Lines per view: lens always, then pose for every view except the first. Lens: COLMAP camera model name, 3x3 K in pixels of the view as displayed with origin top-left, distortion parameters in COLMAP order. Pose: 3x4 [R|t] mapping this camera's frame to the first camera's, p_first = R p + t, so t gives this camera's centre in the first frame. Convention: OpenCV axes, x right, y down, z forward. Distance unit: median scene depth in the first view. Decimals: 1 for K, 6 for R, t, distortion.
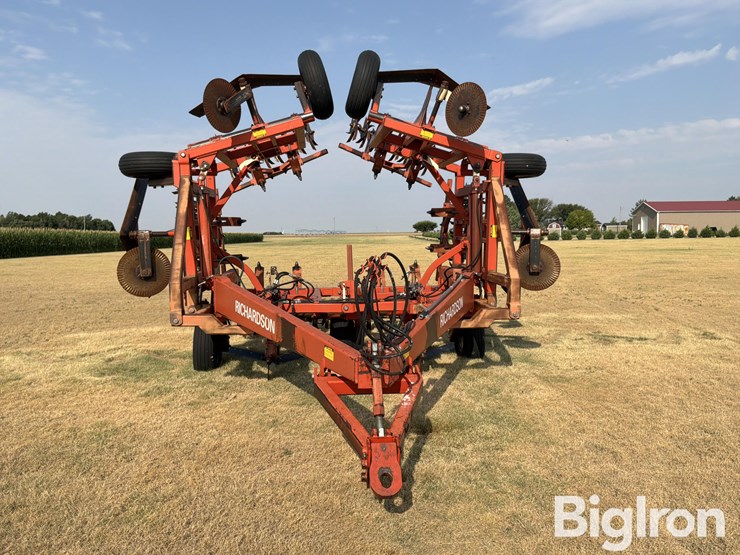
lens RADIAL K [[621.7, 0, 367.1], [0, 621.7, 277.1], [0, 0, 1]] dist [0.127509, -0.279426]
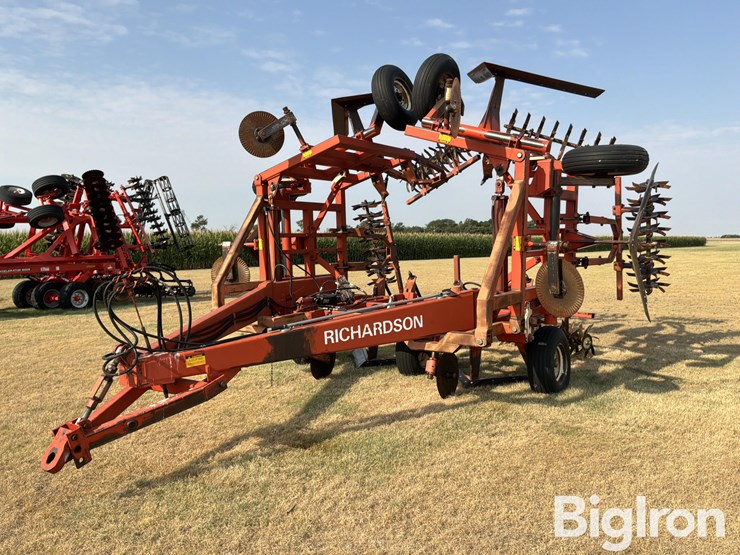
lens RADIAL K [[621.7, 0, 367.1], [0, 621.7, 277.1], [0, 0, 1]] dist [0.127509, -0.279426]
pose [[0.777486, 0.038315, -0.627732, 0.467116], [-0.041765, 0.999085, 0.009252, -0.021472], [0.627512, 0.019024, 0.778374, 0.167816]]
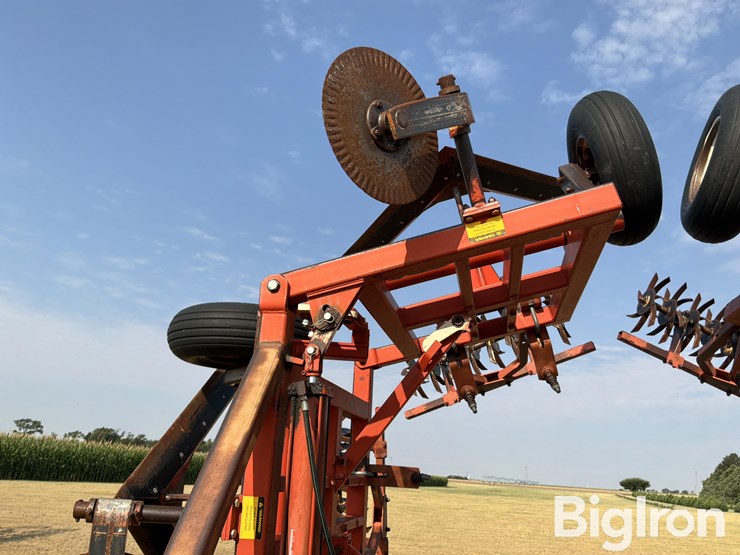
lens RADIAL K [[627.2, 0, 368.1], [0, 627.2, 270.1], [0, 0, 1]] dist [0.117206, -0.204677]
pose [[0.957085, -0.011675, -0.289574, -0.102835], [-0.098297, 0.926881, -0.362257, -0.058375], [0.272630, 0.375175, 0.885955, 0.526892]]
